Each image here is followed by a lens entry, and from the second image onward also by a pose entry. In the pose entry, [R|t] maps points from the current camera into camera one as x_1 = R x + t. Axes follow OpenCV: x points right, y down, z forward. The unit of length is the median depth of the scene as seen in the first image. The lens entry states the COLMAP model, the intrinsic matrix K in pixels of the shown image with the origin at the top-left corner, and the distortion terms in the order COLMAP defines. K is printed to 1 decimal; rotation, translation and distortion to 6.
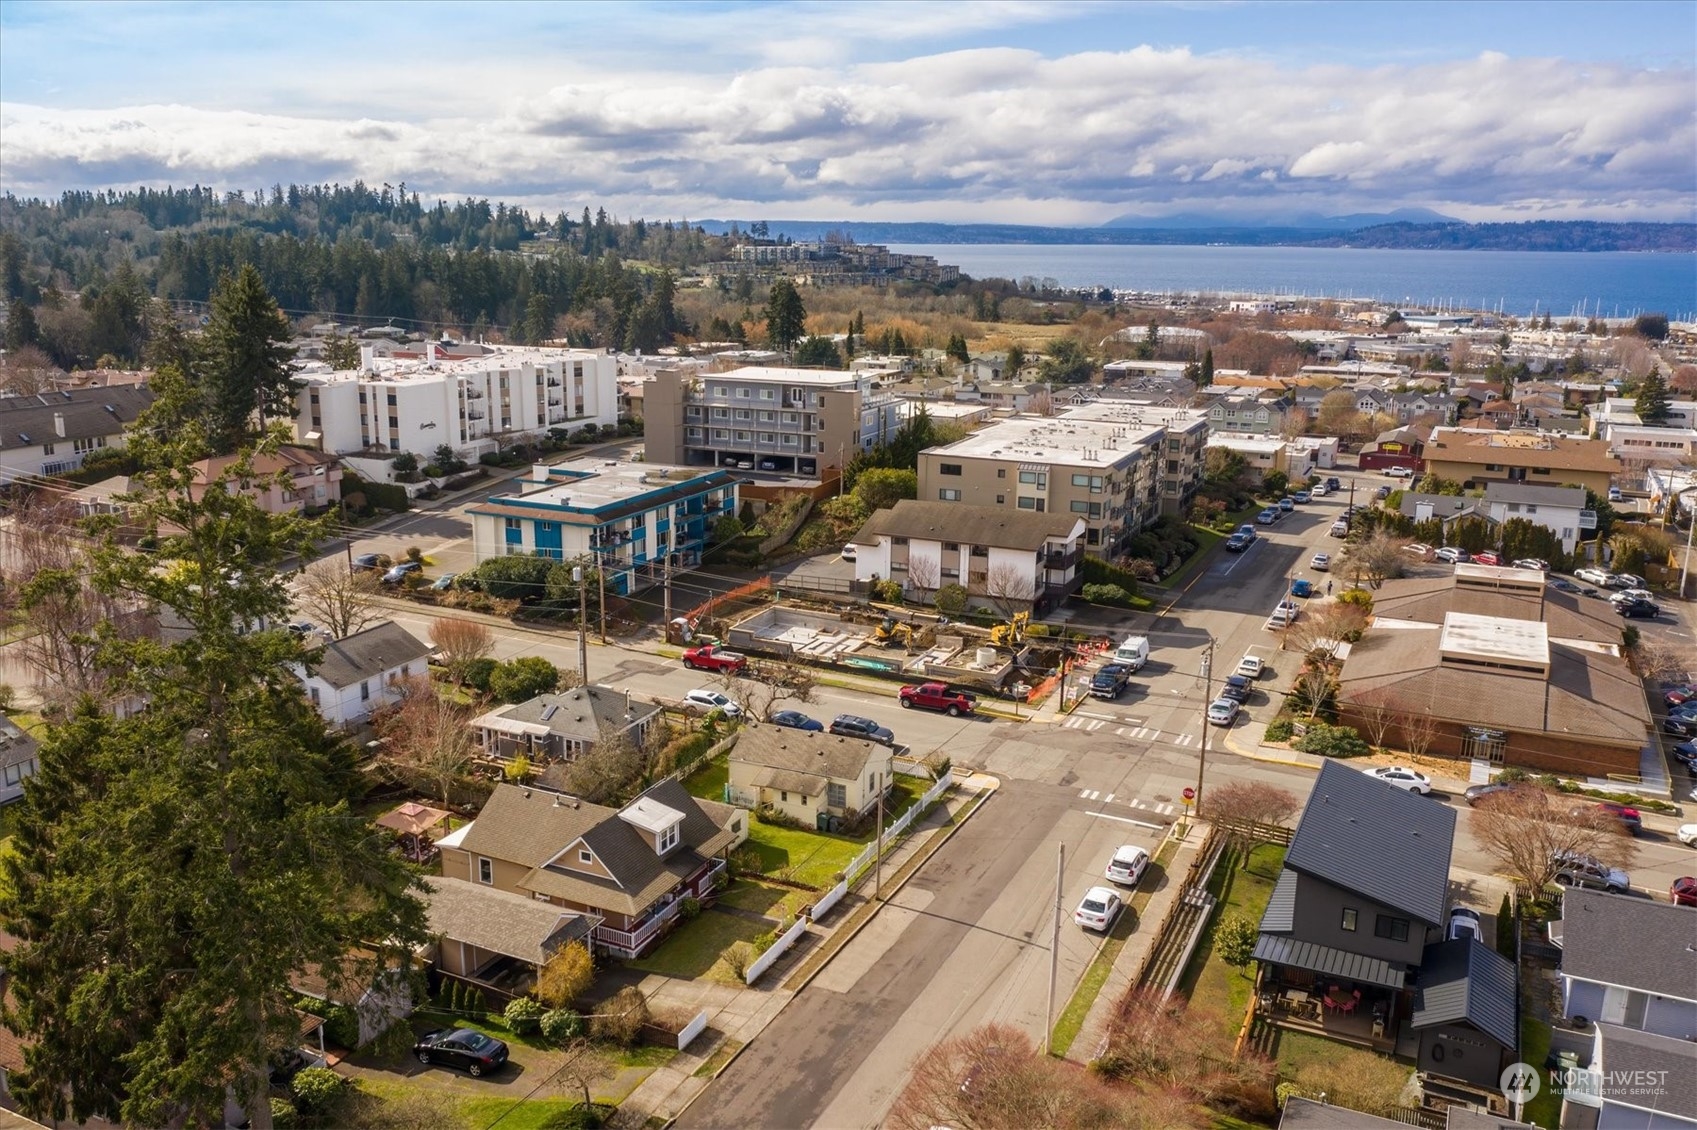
lens RADIAL K [[1465.5, 0, 847.5], [0, 1465.5, 565.3], [0, 0, 1]] dist [-0.019811, -0.005817]
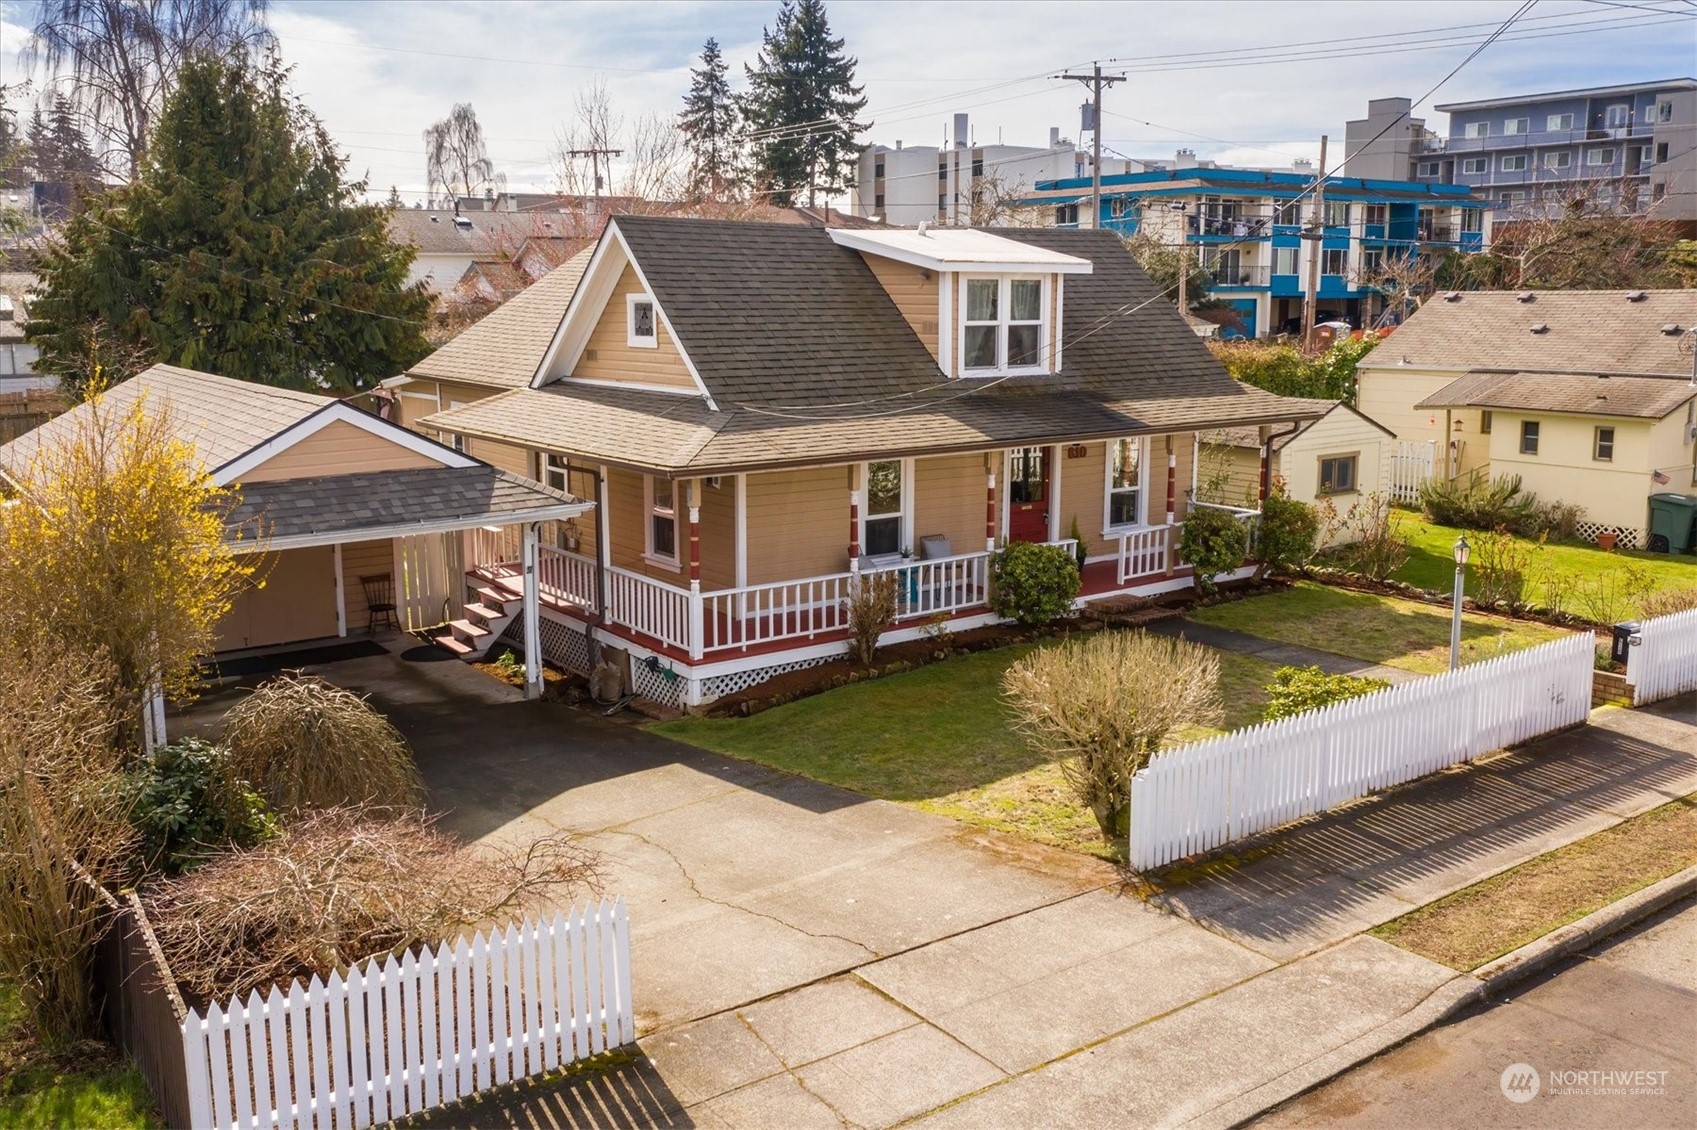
lens RADIAL K [[1465.5, 0, 850.0], [0, 1465.5, 564.8], [0, 0, 1]] dist [-0.019811, -0.005817]
pose [[0.874087, 0.072519, -0.480325, -0.019764], [-0.103932, 0.993816, -0.039090, 0.209863], [0.474520, 0.084089, 0.876219, 0.678031]]
